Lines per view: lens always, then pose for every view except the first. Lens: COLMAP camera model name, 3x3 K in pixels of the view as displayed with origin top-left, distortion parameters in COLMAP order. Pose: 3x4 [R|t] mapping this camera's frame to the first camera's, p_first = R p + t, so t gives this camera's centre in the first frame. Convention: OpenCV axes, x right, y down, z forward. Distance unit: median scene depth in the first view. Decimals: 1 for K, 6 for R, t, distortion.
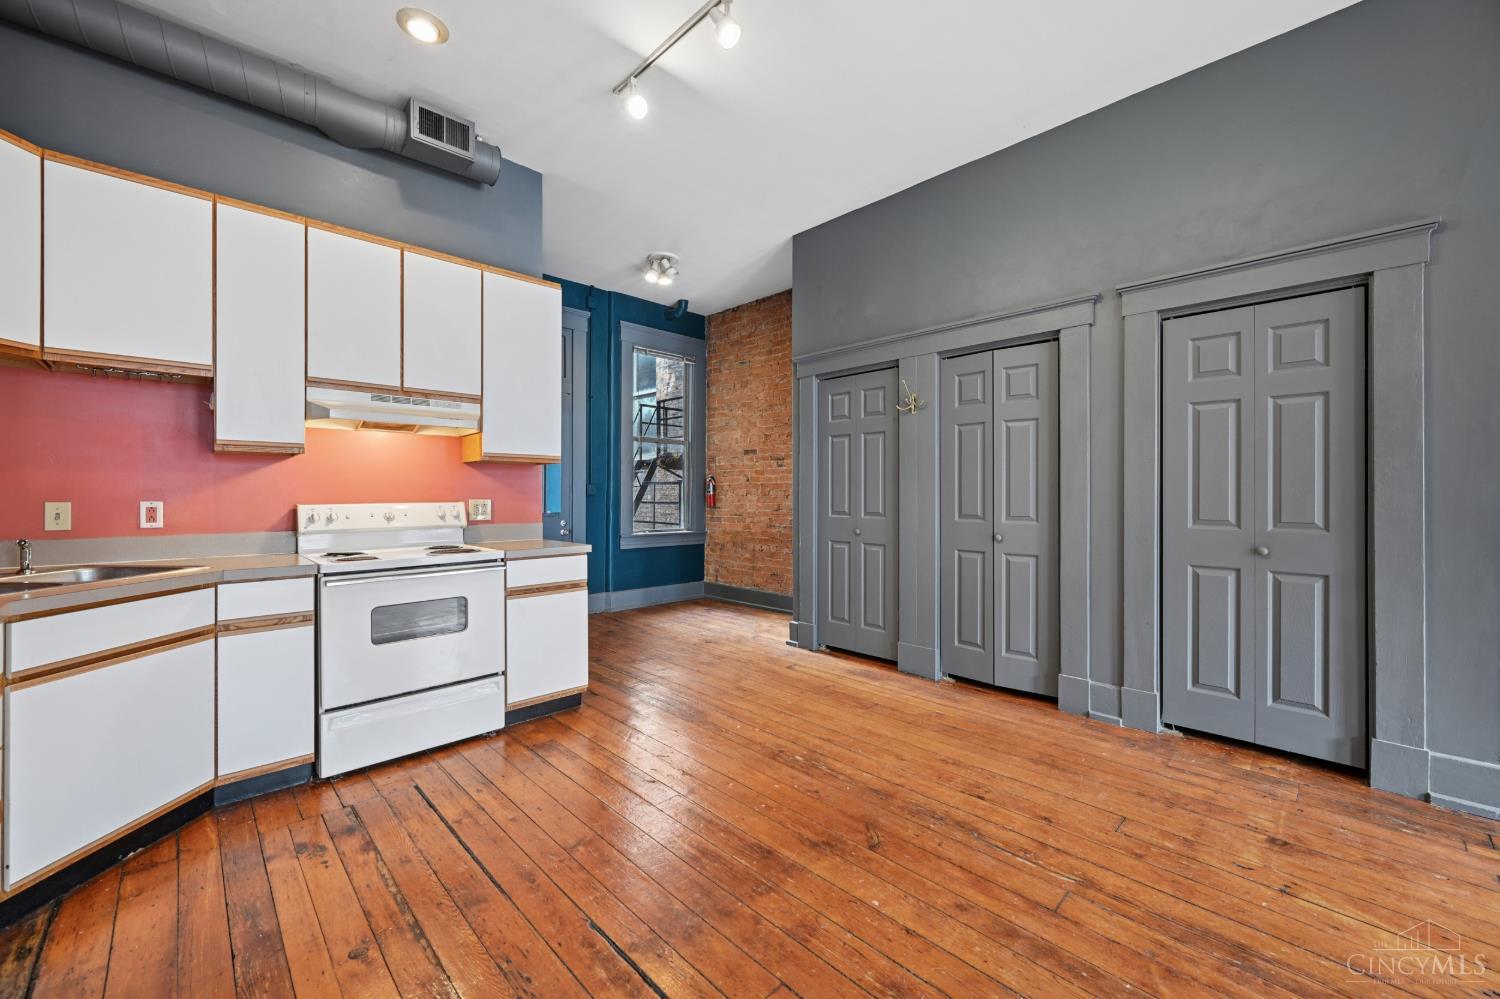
lens RADIAL K [[589.6, 0, 750.7], [0, 589.6, 494.5], [0, 0, 1]] dist [0.000338, 0.000126]
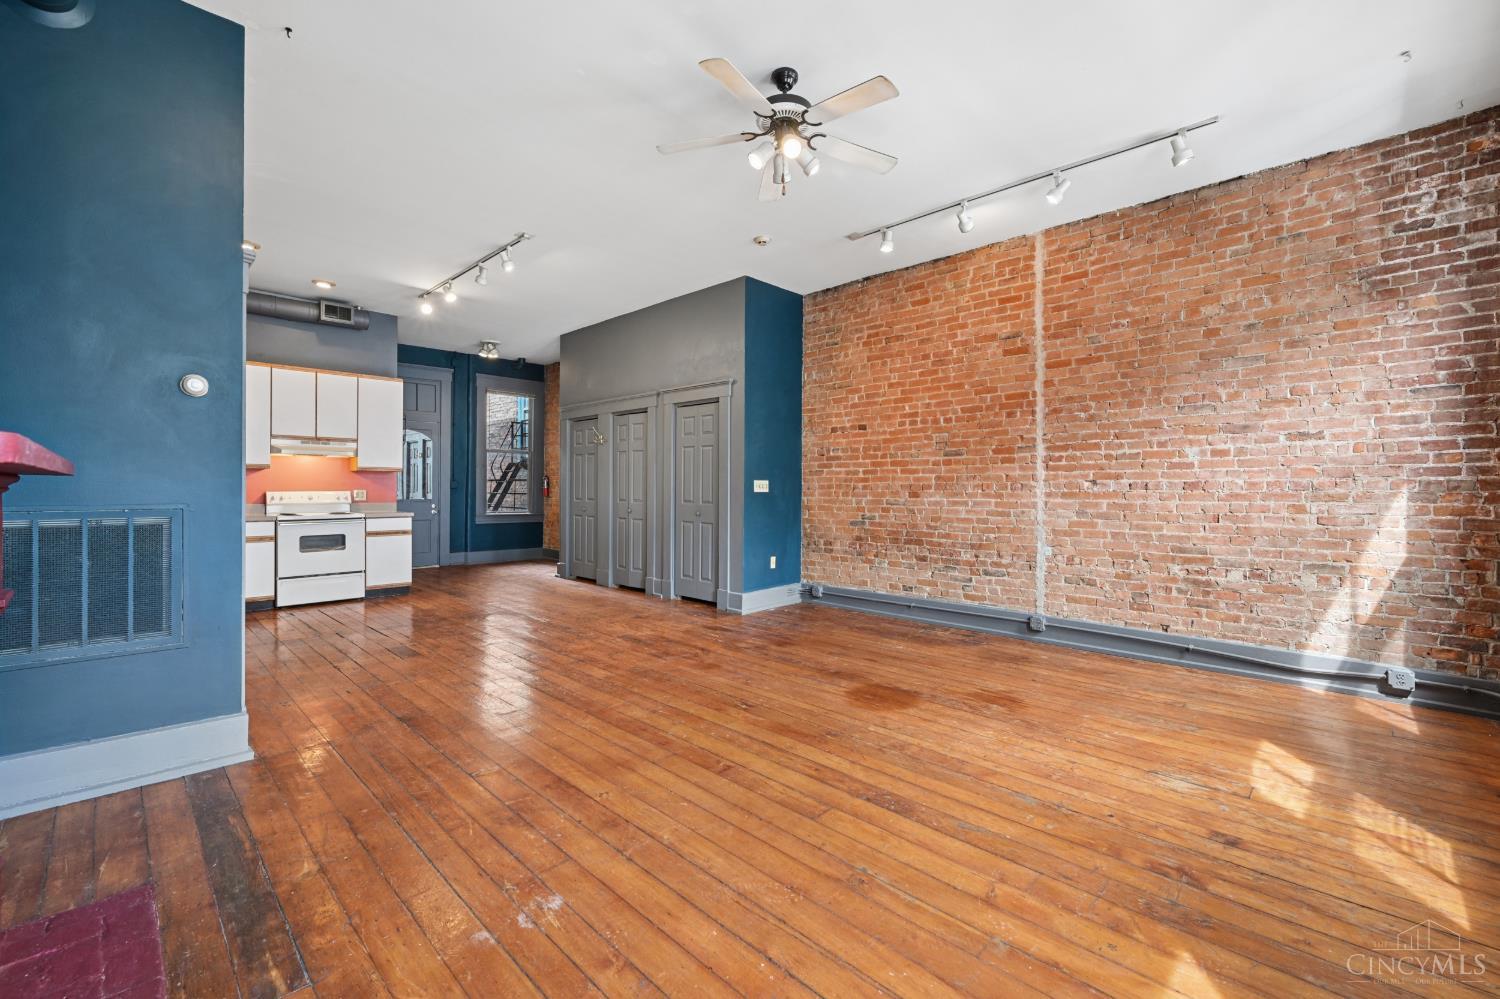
lens RADIAL K [[631.6, 0, 755.4], [0, 631.6, 488.7], [0, 0, 1]] dist [-0.000873, 0.000010]
pose [[0.999635, 0.004010, 0.026703, 0.835760], [-0.003987, 0.999992, -0.000919, 0.001616], [-0.026706, 0.000813, 0.999643, -1.181596]]
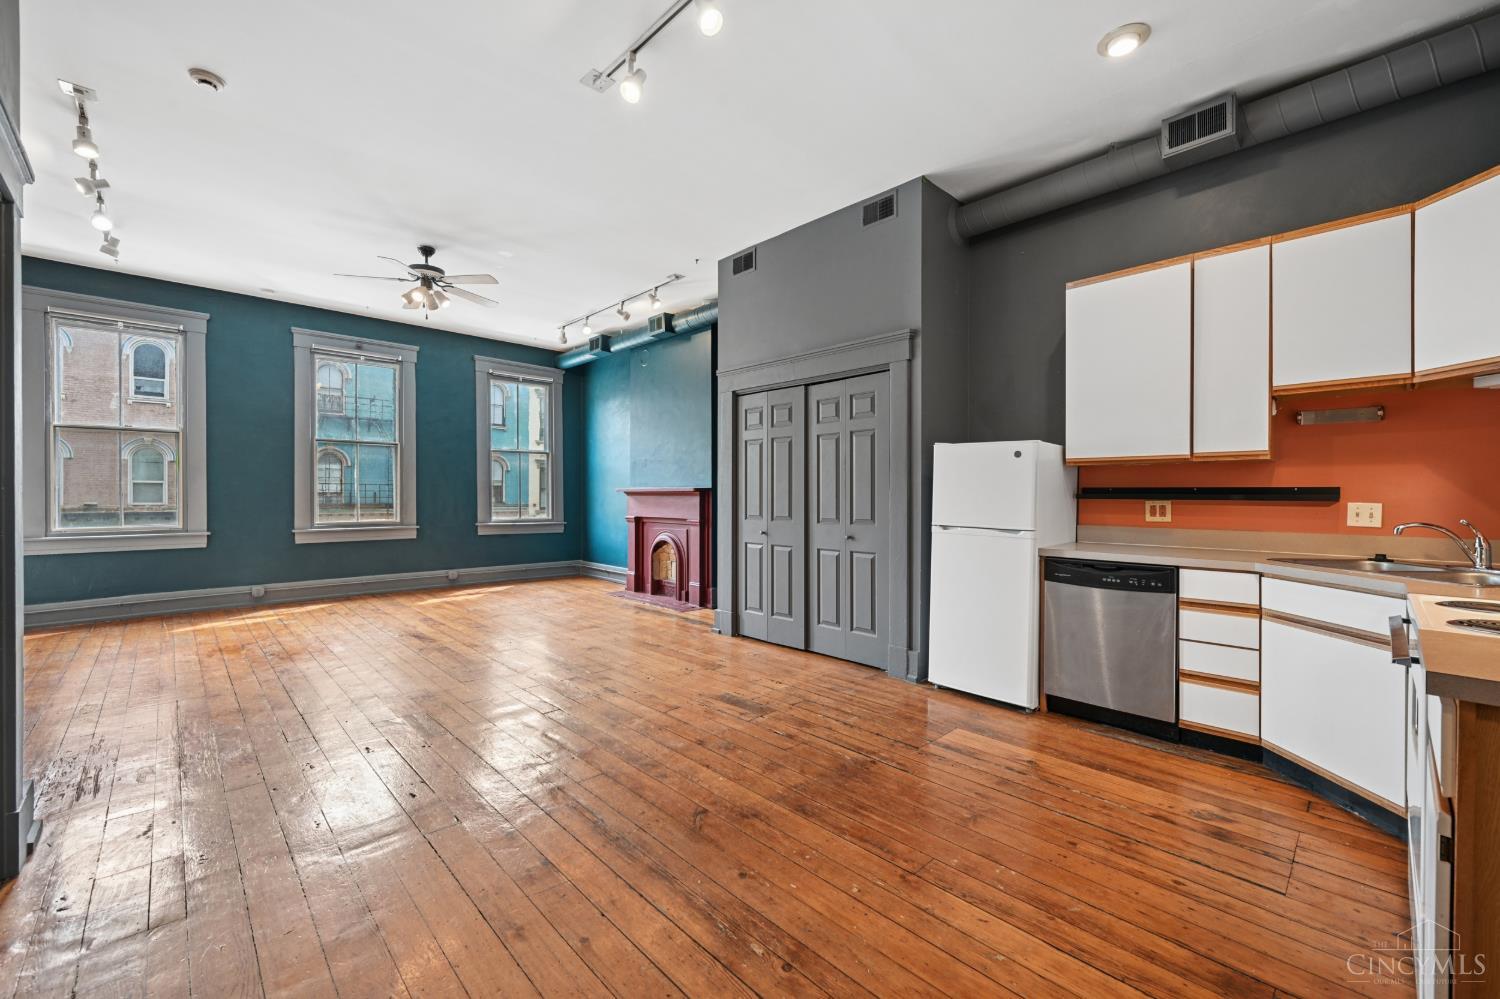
lens RADIAL K [[608.4, 0, 748.0], [0, 608.4, 496.1], [0, 0, 1]] dist [0.000476, -0.000065]
pose [[-0.999969, -0.003244, 0.007170, 0.072465], [-0.003193, 0.999970, 0.007099, -0.005169], [-0.007193, 0.007076, -0.999949, 1.312551]]
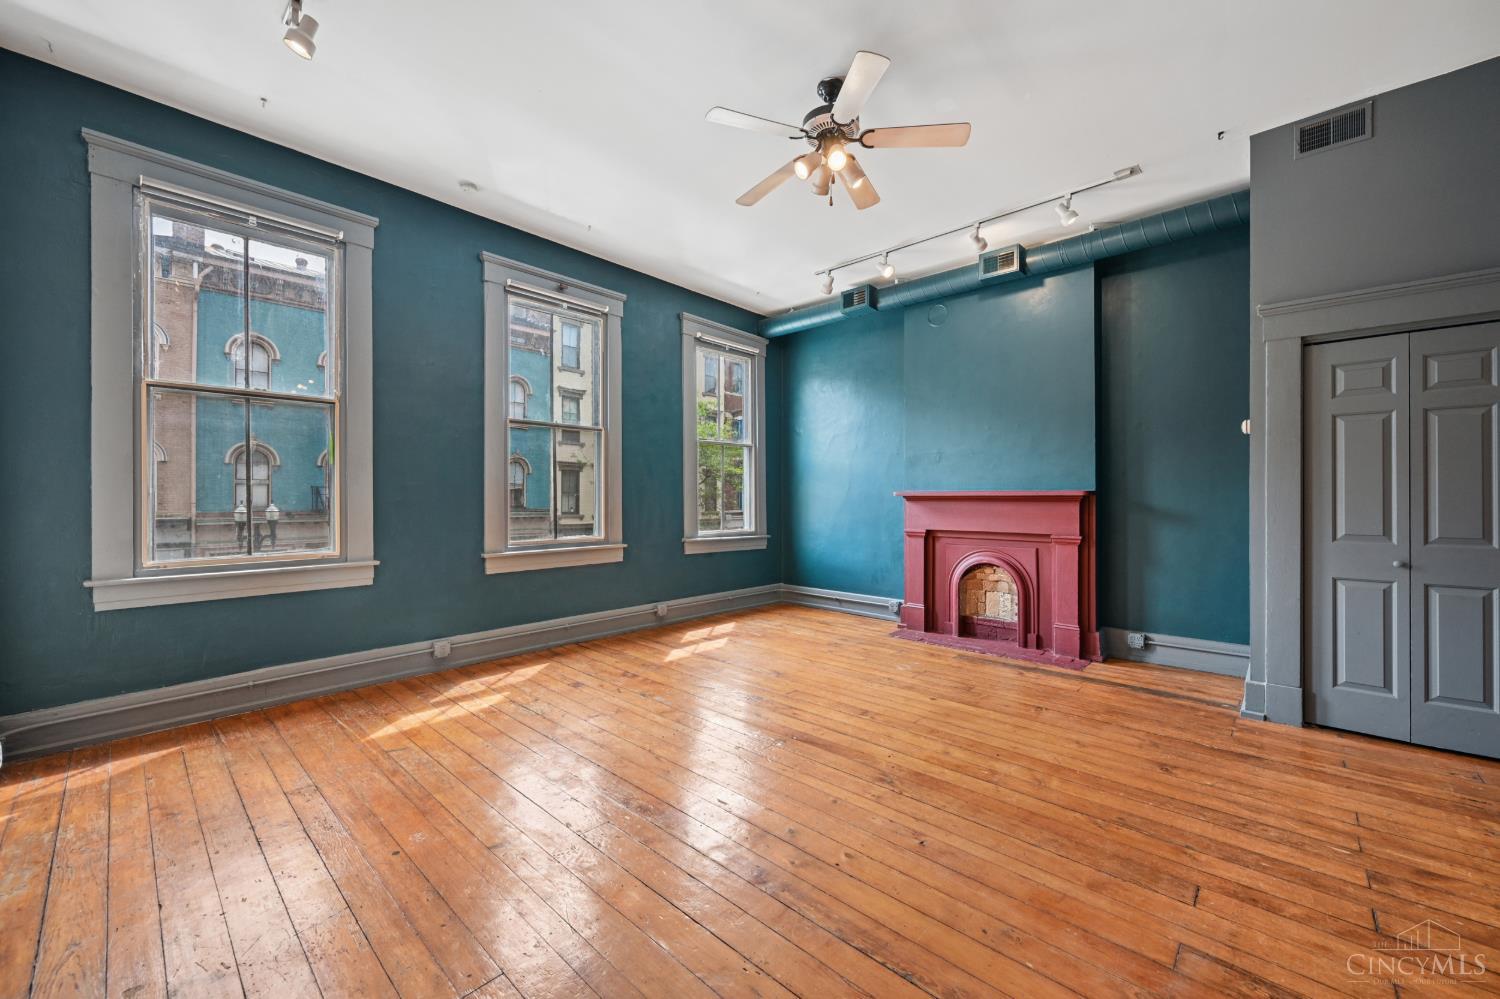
lens RADIAL K [[588.0, 0, 747.9], [0, 588.0, 498.7], [0, 0, 1]] dist [-0.000066, 0.000014]
pose [[-0.998633, -0.001992, -0.052230, 1.073327], [-0.002314, 0.999979, 0.006102, -0.006174], [0.052216, 0.006215, -0.998616, 0.645920]]
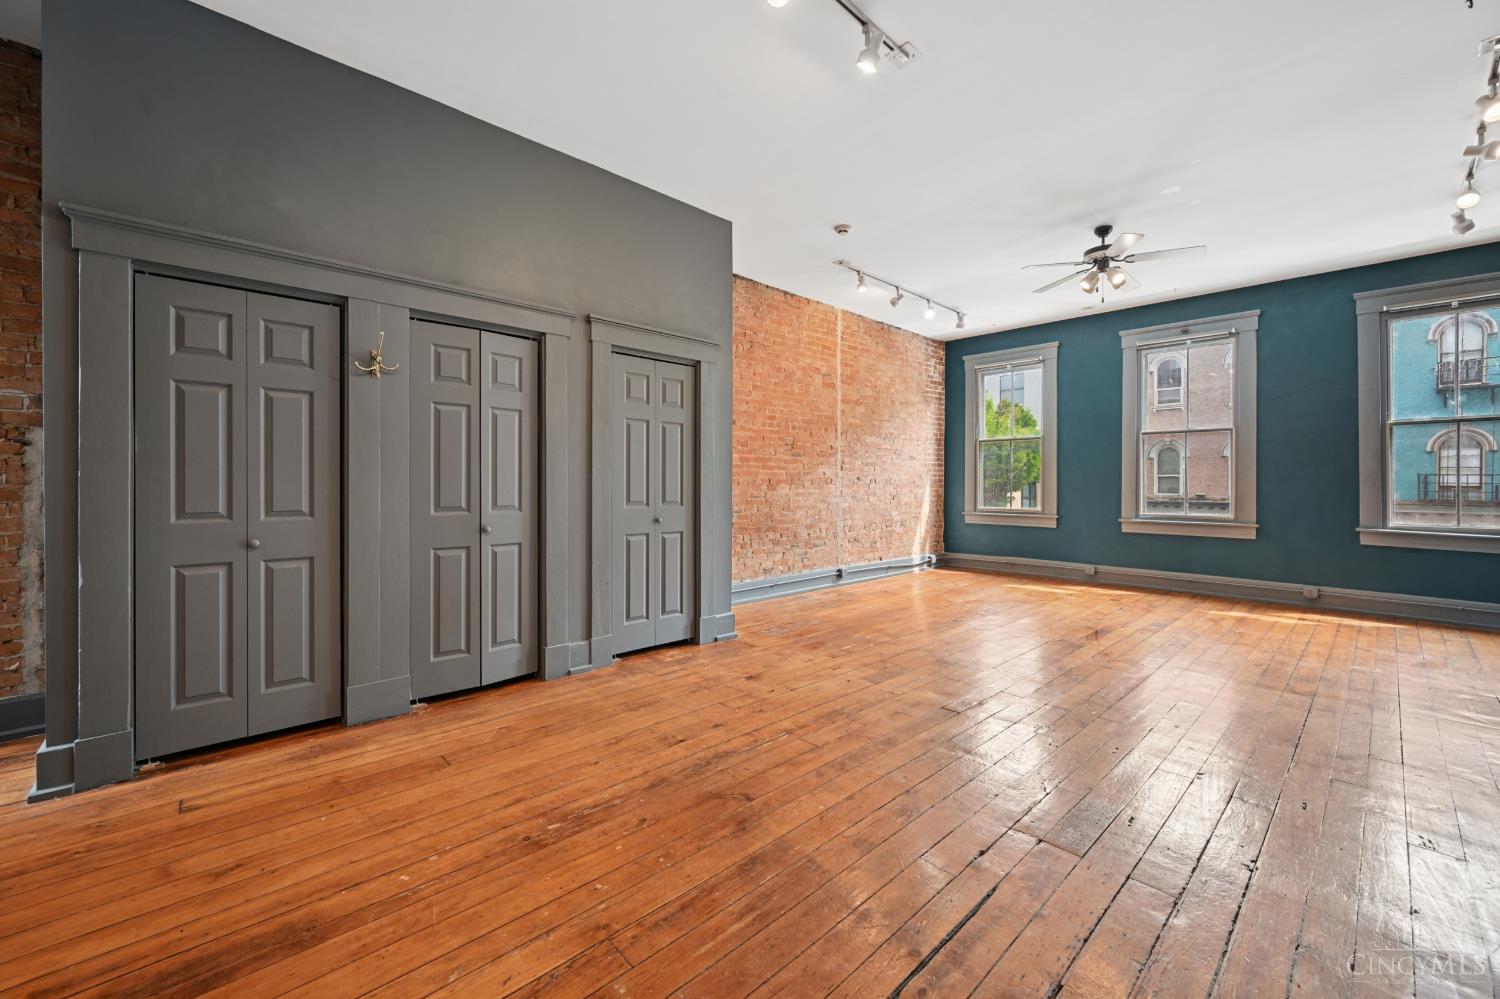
lens RADIAL K [[592.7, 0, 744.4], [0, 592.7, 484.8], [0, 0, 1]] dist [-0.001023, 0.000040]
pose [[0.026671, -0.004267, 0.999635, -0.561662], [-0.001380, 0.999990, 0.004305, -0.003325], [-0.999643, -0.001494, 0.026665, 0.598519]]
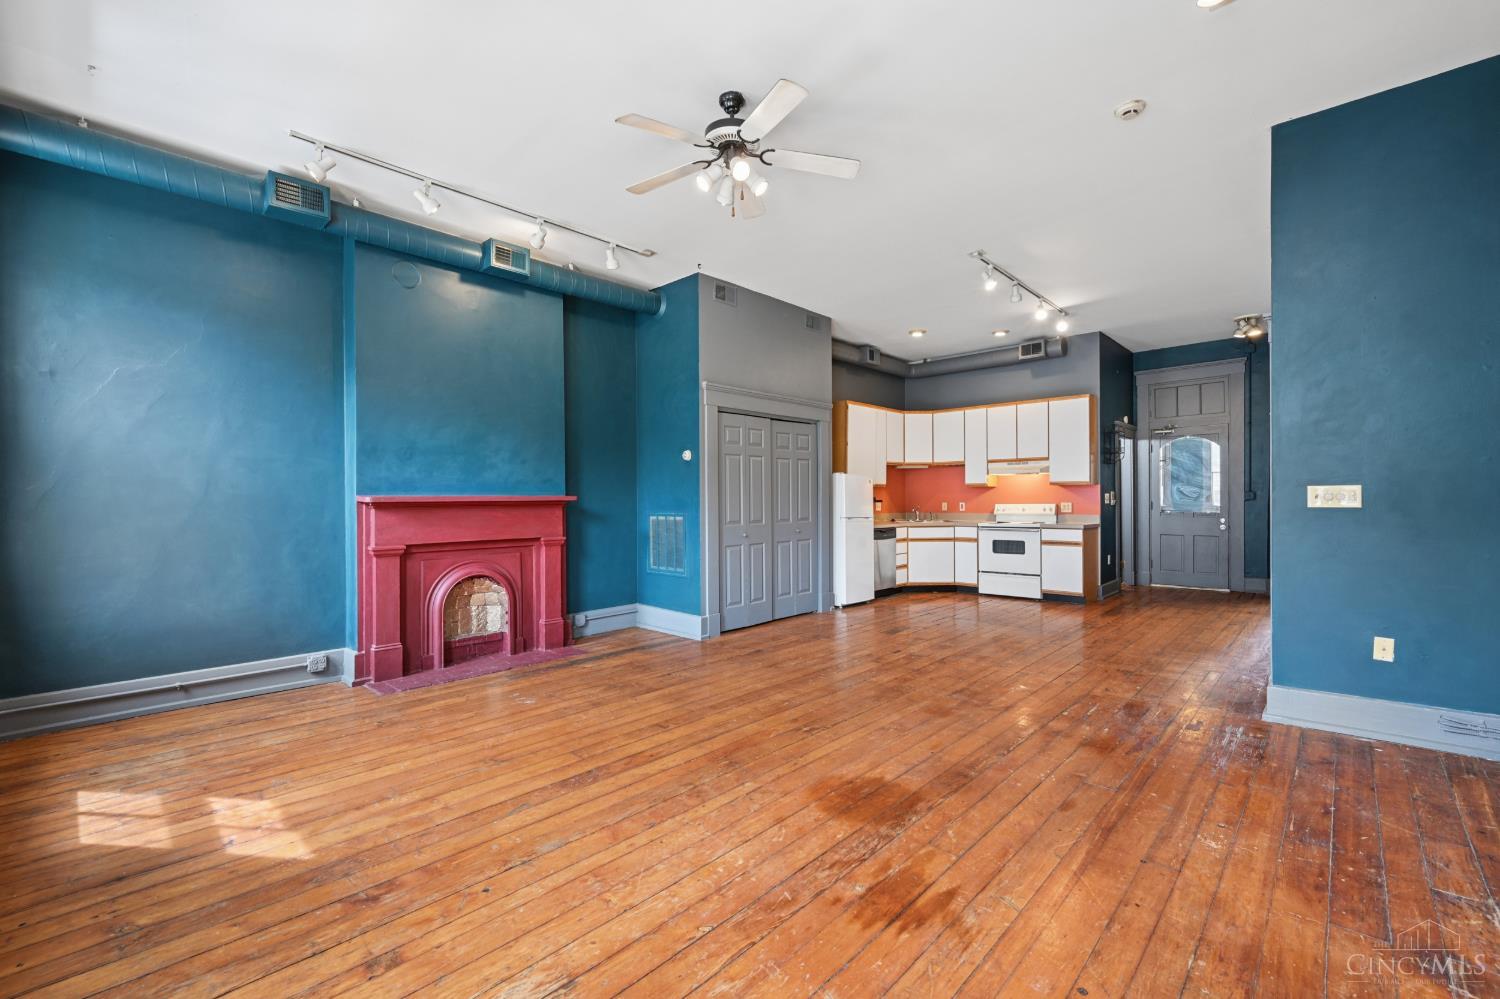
lens RADIAL K [[631.3, 0, 744.8], [0, 631.3, 501.2], [0, 0, 1]] dist [-0.001749, -0.000149]
pose [[0.036718, 0.001686, -0.999324, 1.871151], [0.004241, 0.999989, 0.001843, -0.005787], [0.999317, -0.004306, 0.036710, -0.252038]]
